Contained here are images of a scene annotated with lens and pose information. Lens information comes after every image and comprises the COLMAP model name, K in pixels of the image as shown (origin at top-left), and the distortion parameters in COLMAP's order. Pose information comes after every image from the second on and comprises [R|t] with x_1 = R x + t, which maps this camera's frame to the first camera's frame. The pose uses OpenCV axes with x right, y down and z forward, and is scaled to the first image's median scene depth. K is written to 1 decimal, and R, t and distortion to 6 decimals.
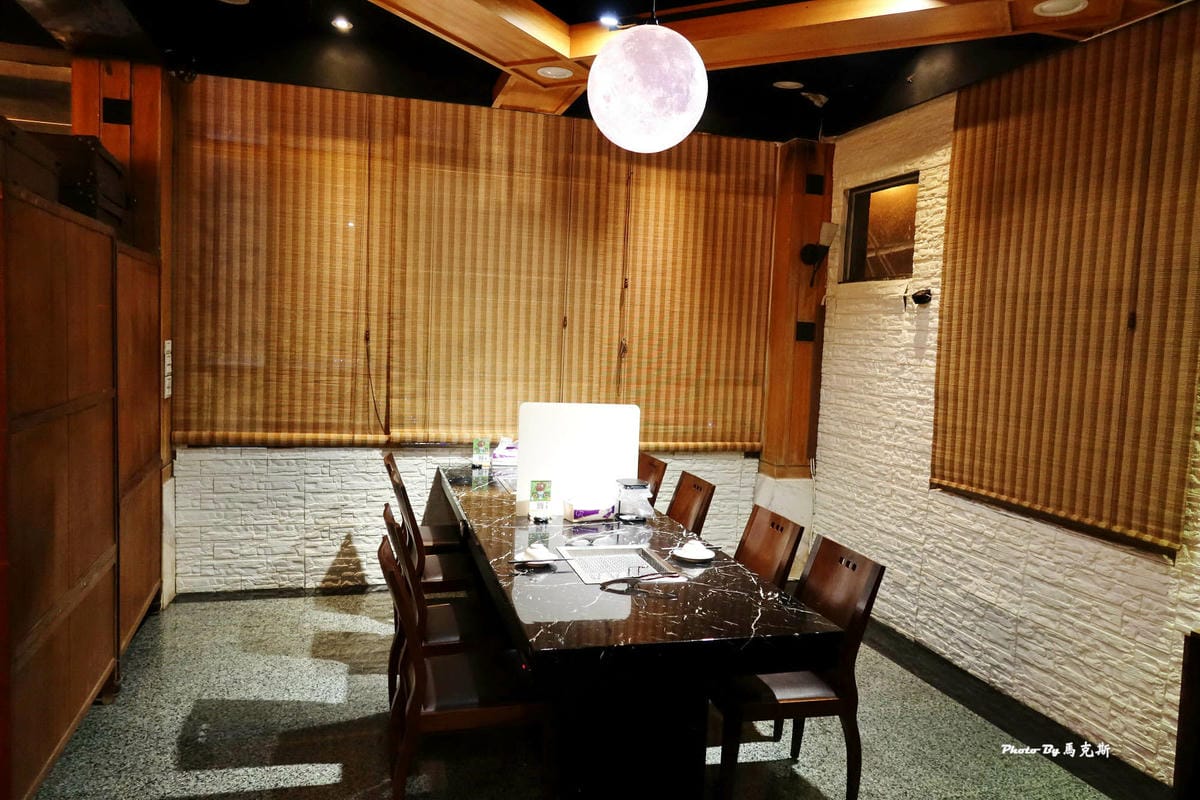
lens RADIAL K [[838.4, 0, 597.7], [0, 838.4, 398.6], [0, 0, 1]] dist [-0.002362, -0.000436]
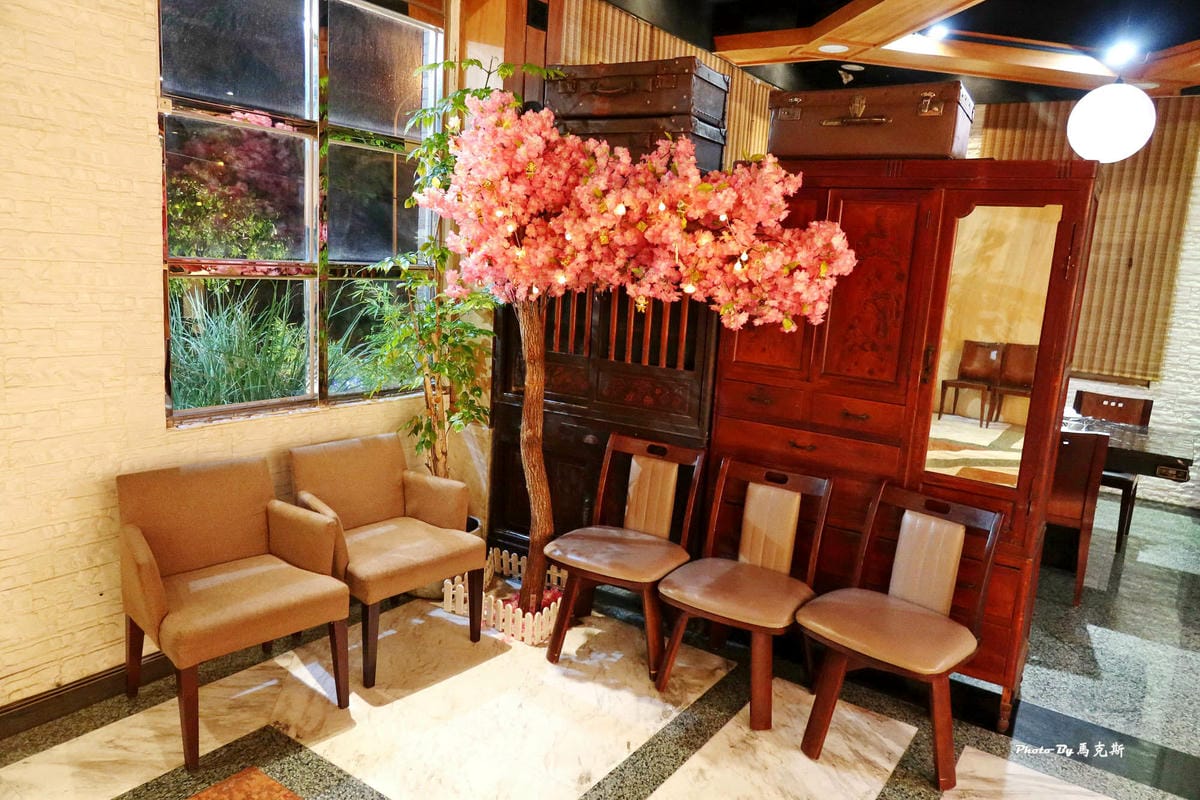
lens RADIAL K [[838.4, 0, 601.2], [0, 838.4, 401.5], [0, 0, 1]] dist [-0.002362, -0.000436]
pose [[0.772632, -0.094594, 0.627767, -1.497120], [0.010479, 0.990602, 0.136370, -0.053664], [-0.634768, -0.098786, 0.766362, 0.292248]]
